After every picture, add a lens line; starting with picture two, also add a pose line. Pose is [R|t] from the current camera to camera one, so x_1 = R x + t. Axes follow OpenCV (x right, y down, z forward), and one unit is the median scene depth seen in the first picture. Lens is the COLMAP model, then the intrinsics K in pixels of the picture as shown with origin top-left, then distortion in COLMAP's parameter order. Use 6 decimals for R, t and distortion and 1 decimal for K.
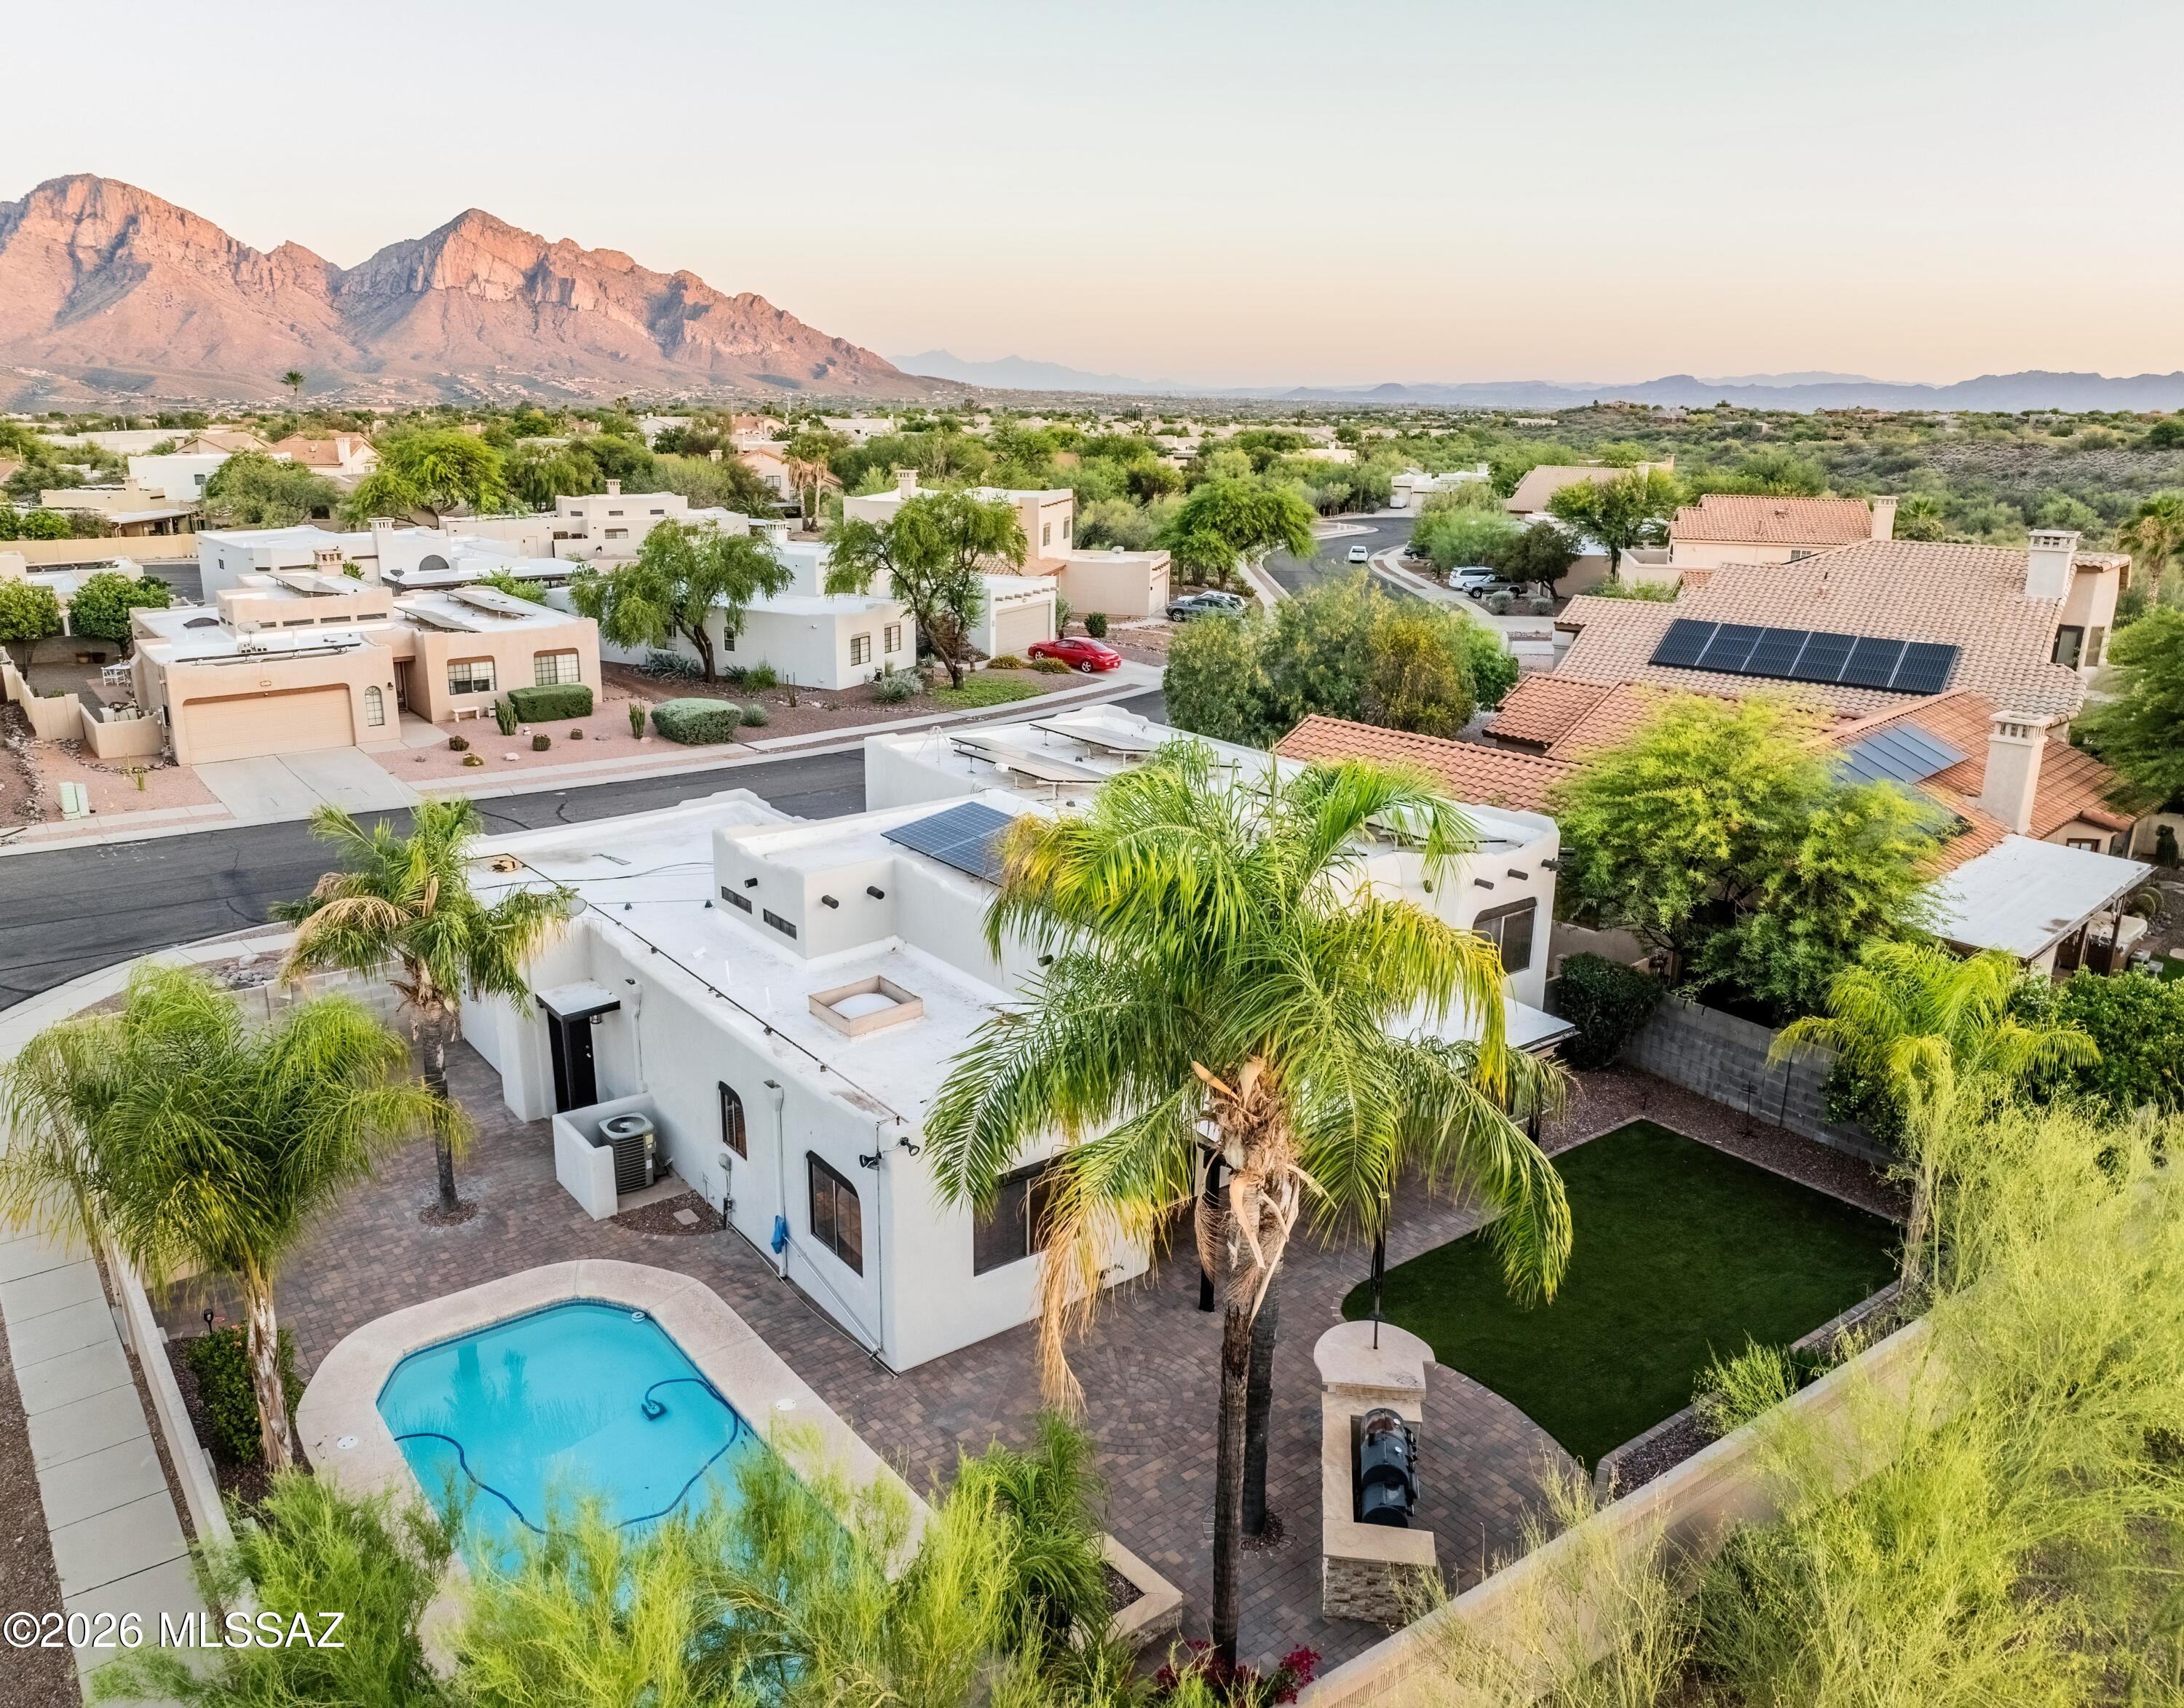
lens RADIAL K [[1624.2, 0, 1045.1], [0, 1624.2, 838.8], [0, 0, 1]] dist [-0.052898, 0.021899]
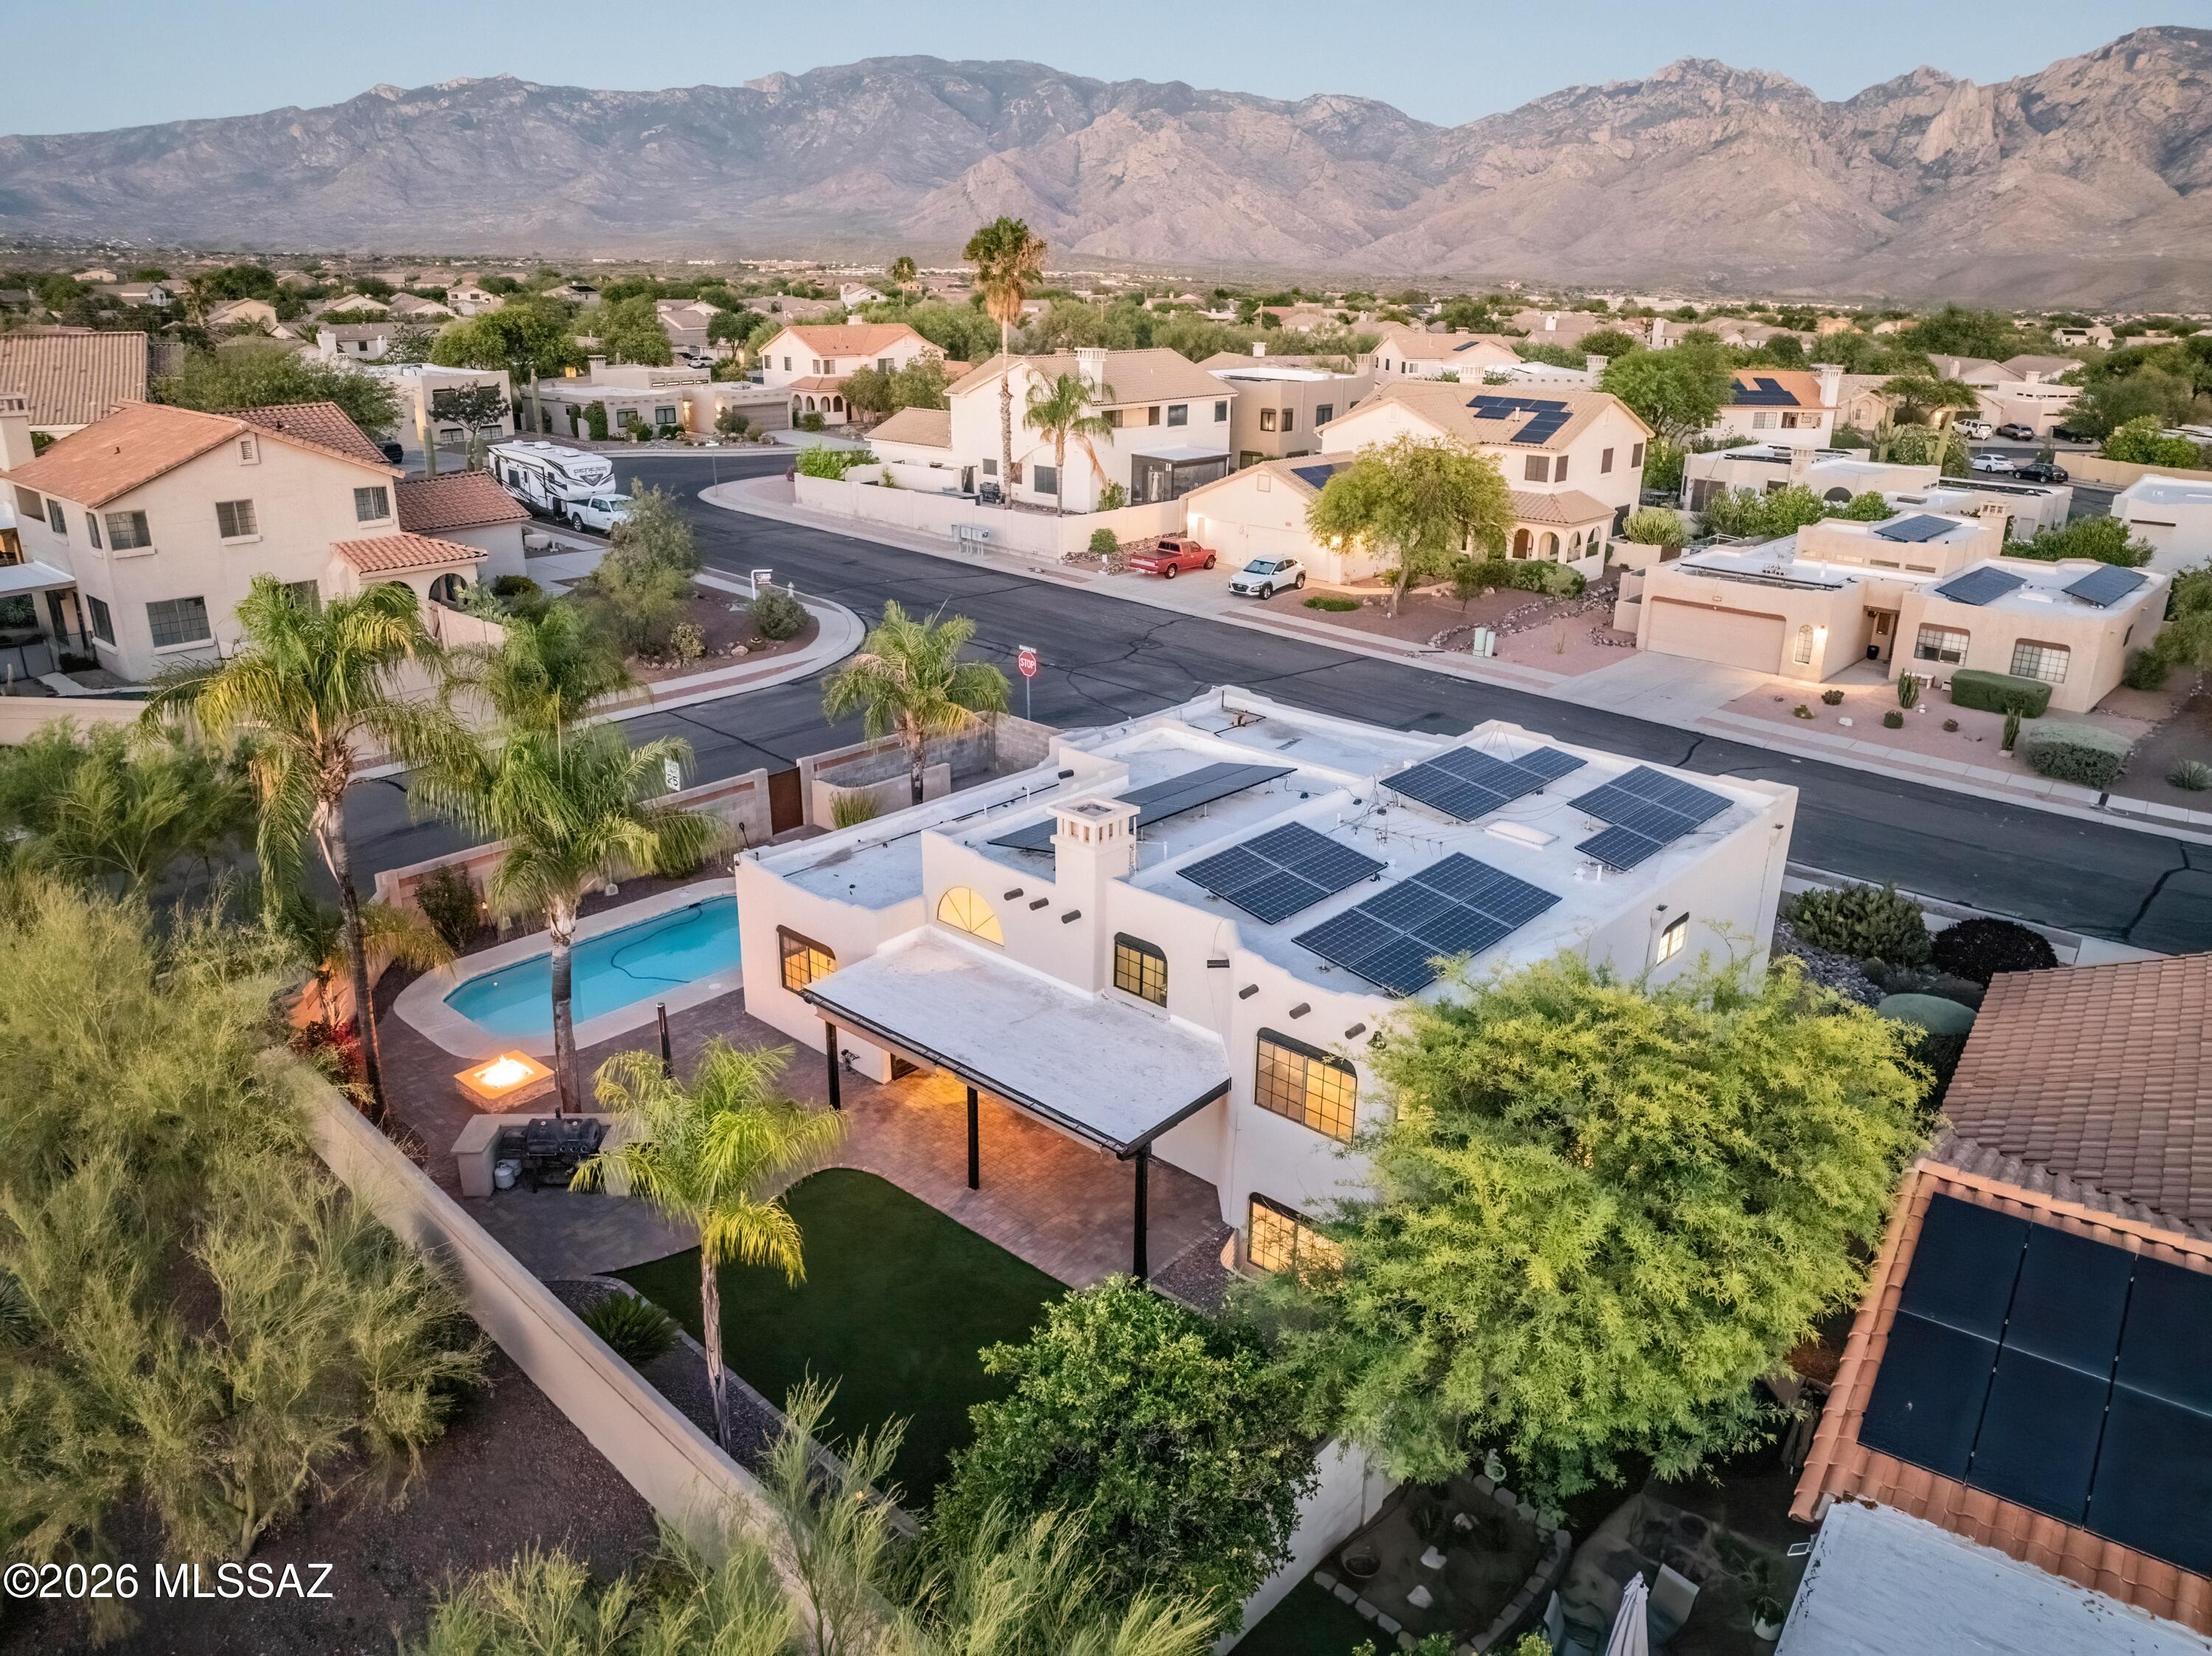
lens RADIAL K [[1554.8, 0, 1108.1], [0, 1554.8, 829.3], [0, 0, 1]] dist [-0.056482, 0.029385]
pose [[0.194322, 0.333192, -0.922617, 0.513135], [-0.273335, 0.921686, 0.275286, -0.135114], [0.942086, 0.198689, 0.270177, 0.349036]]
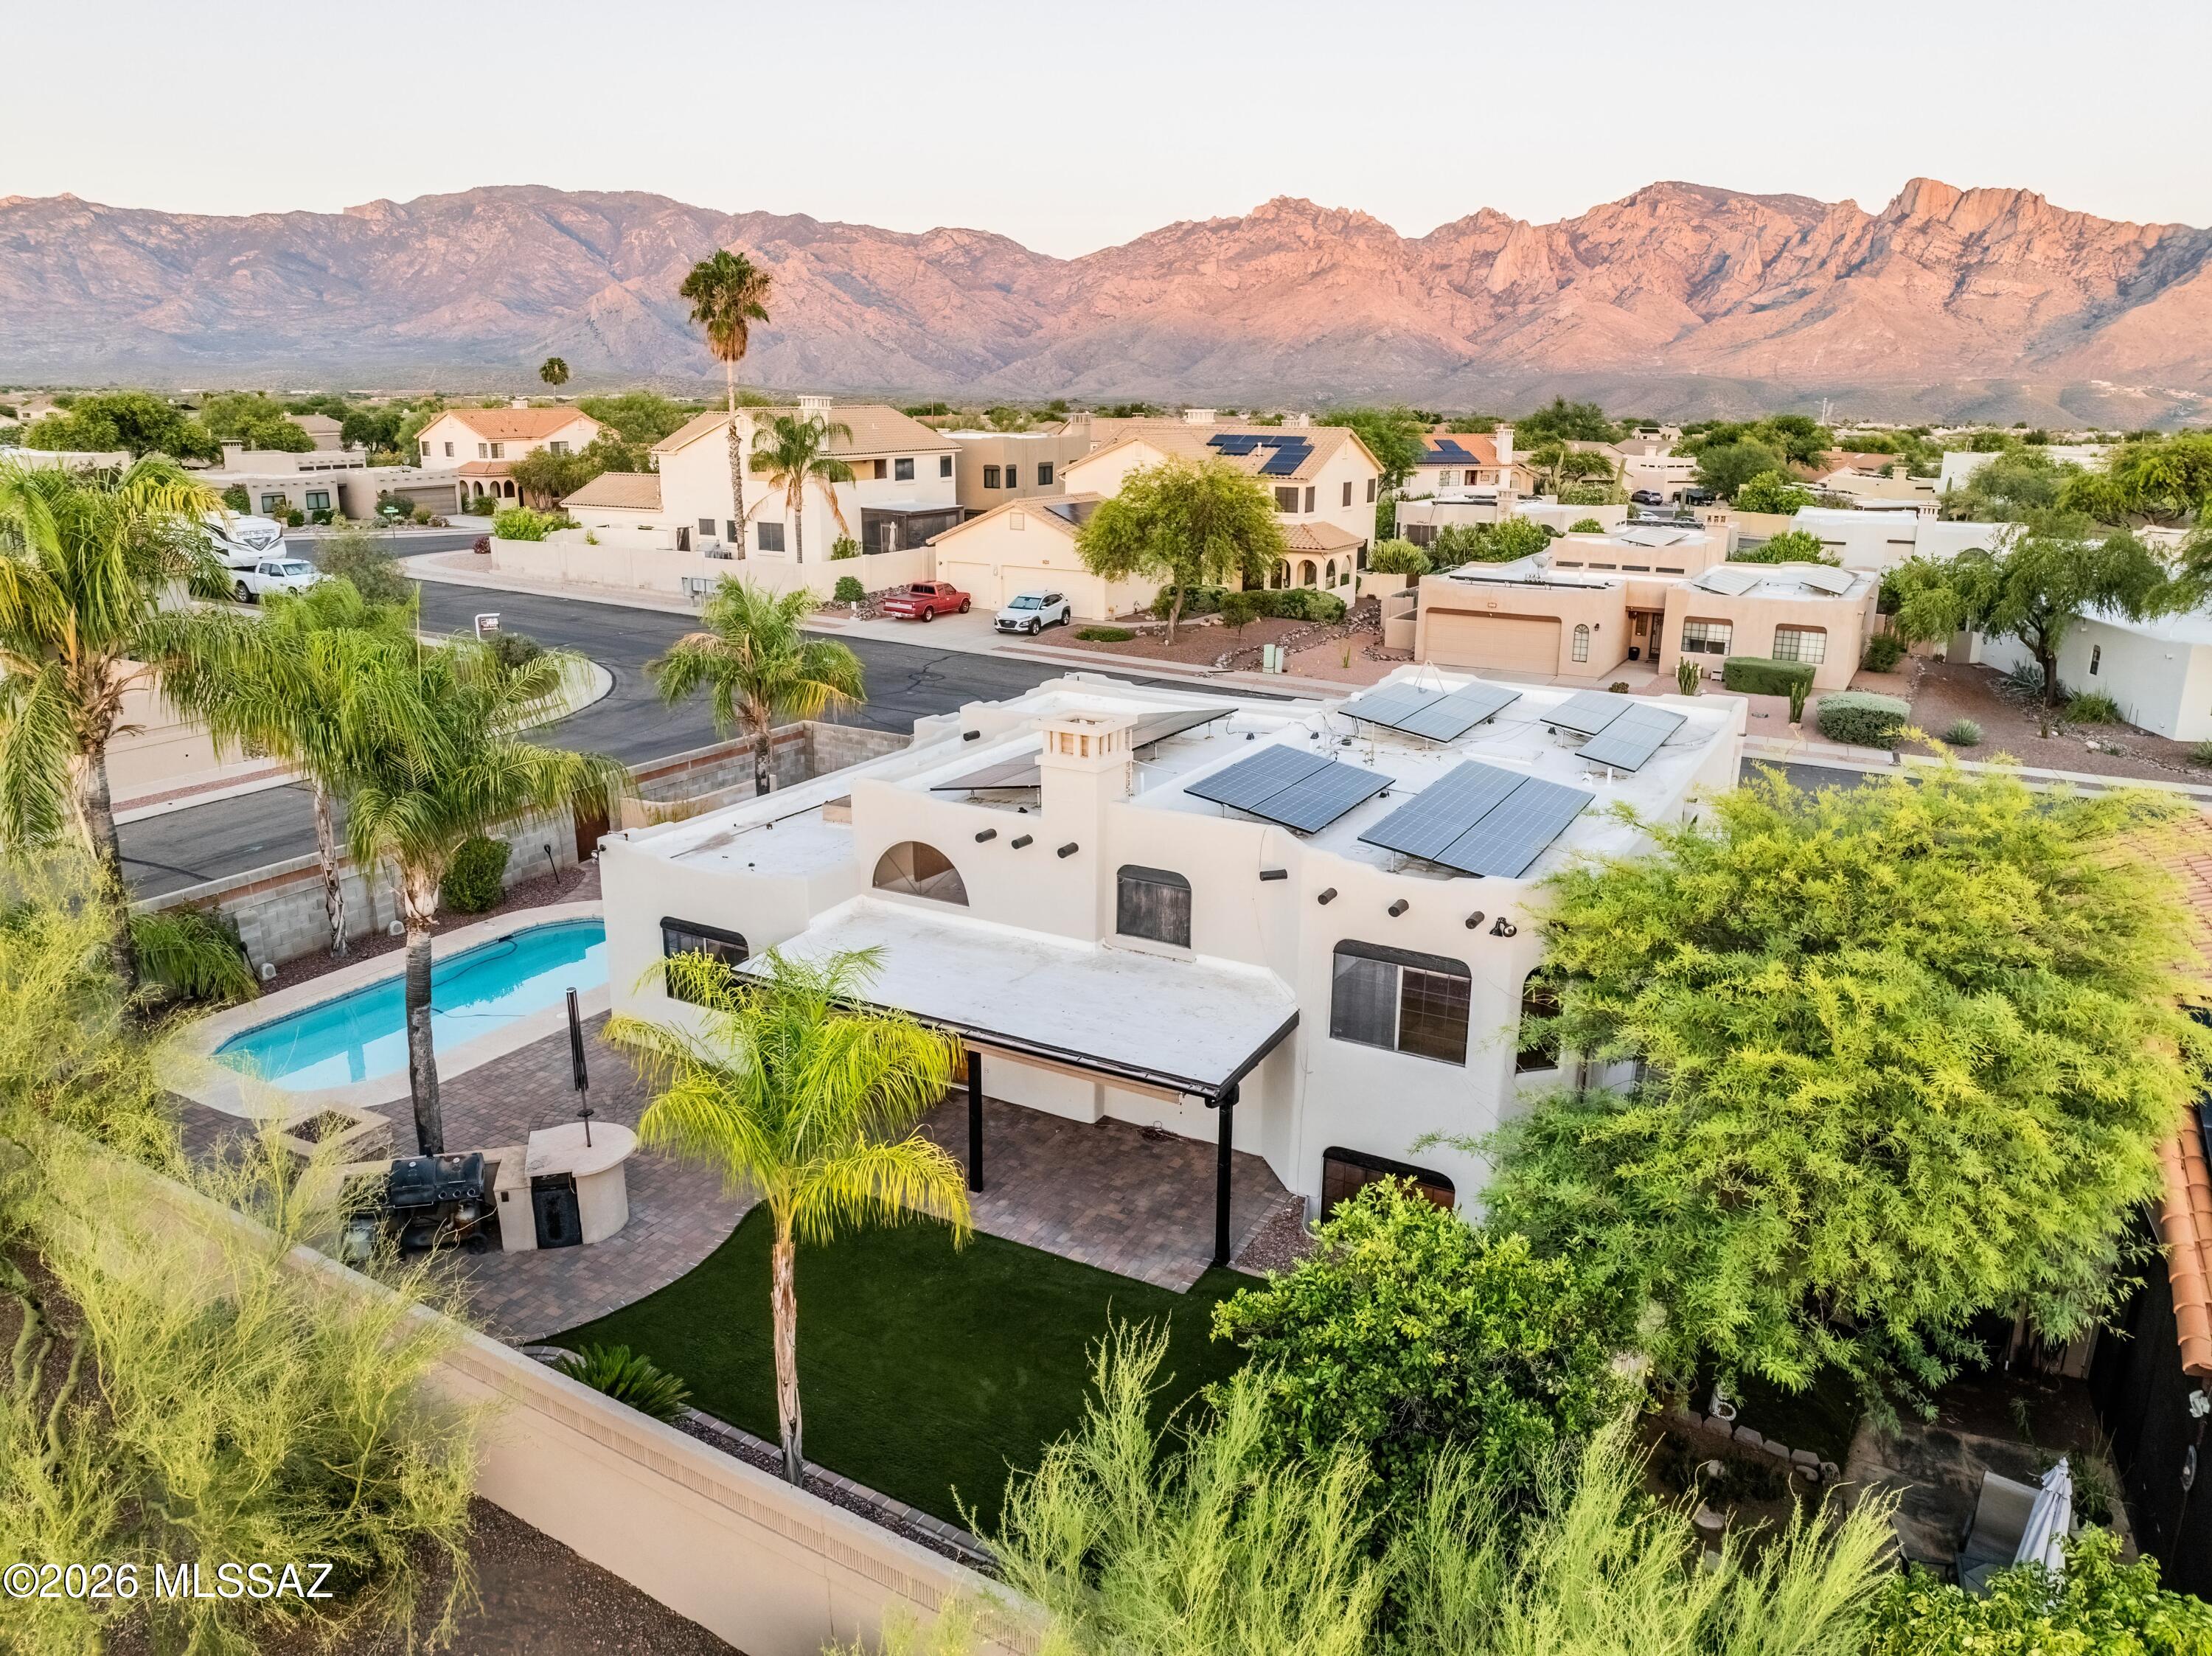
lens RADIAL K [[1557.1, 0, 1105.4], [0, 1557.1, 829.0], [0, 0, 1]] dist [-0.055539, 0.024524]
pose [[0.406886, 0.243894, -0.880318, 0.432968], [-0.250563, 0.956534, 0.149199, -0.041898], [0.878443, 0.159868, 0.450311, 0.299551]]
